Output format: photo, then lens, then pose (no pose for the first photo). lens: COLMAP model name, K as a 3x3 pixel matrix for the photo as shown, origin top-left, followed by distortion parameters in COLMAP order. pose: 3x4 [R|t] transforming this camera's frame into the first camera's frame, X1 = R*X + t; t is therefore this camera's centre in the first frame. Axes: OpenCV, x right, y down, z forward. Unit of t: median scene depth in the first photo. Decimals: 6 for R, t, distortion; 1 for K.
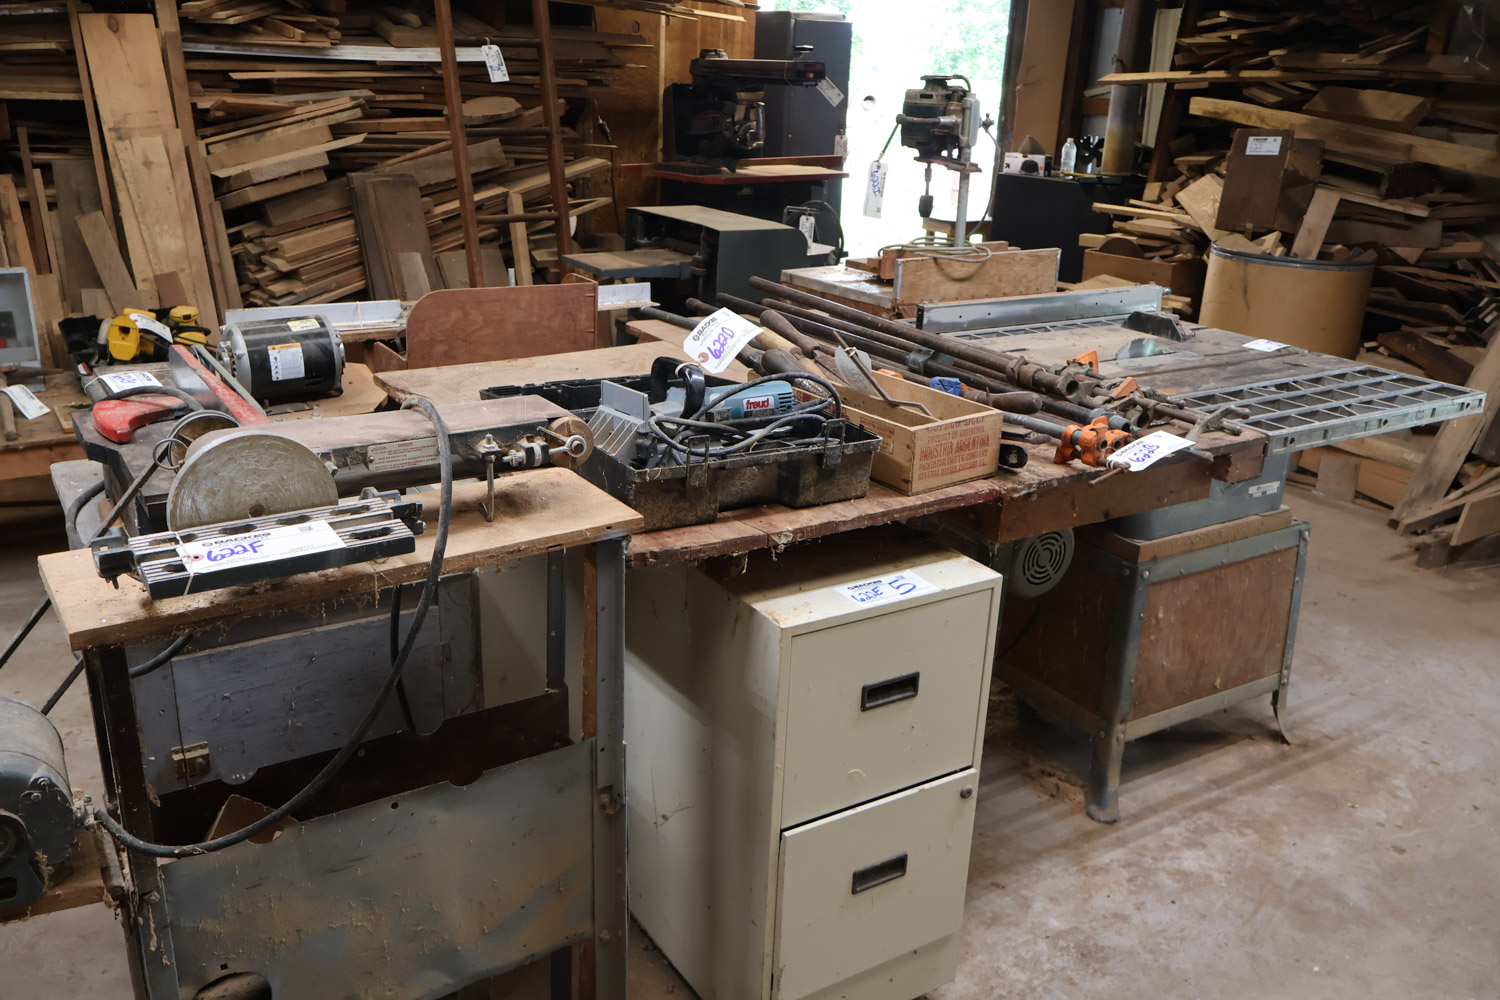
lens RADIAL K [[1253.7, 0, 749.6], [0, 1253.7, 502.5], [0, 0, 1]] dist [0.006793, 0.002706]
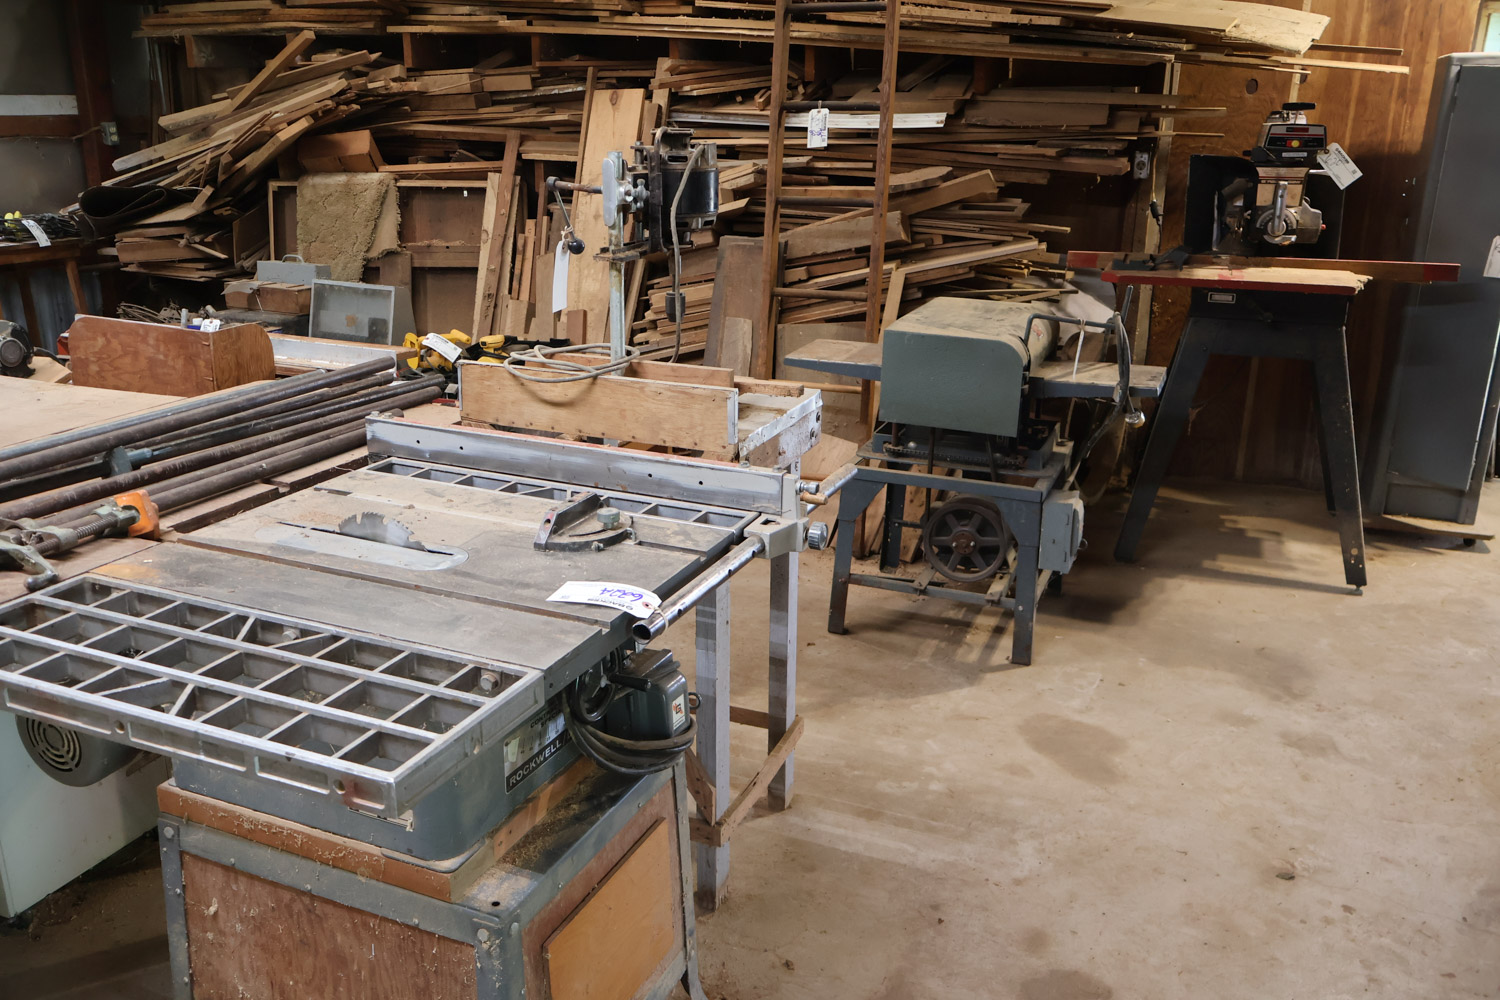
lens RADIAL K [[1253.7, 0, 747.9], [0, 1253.7, 498.2], [0, 0, 1]] dist [0.006793, 0.002706]
pose [[0.570596, 0.224022, -0.790085, 0.806888], [-0.273916, 0.958897, 0.074066, -0.206680], [0.774203, 0.174156, 0.608506, 0.644772]]
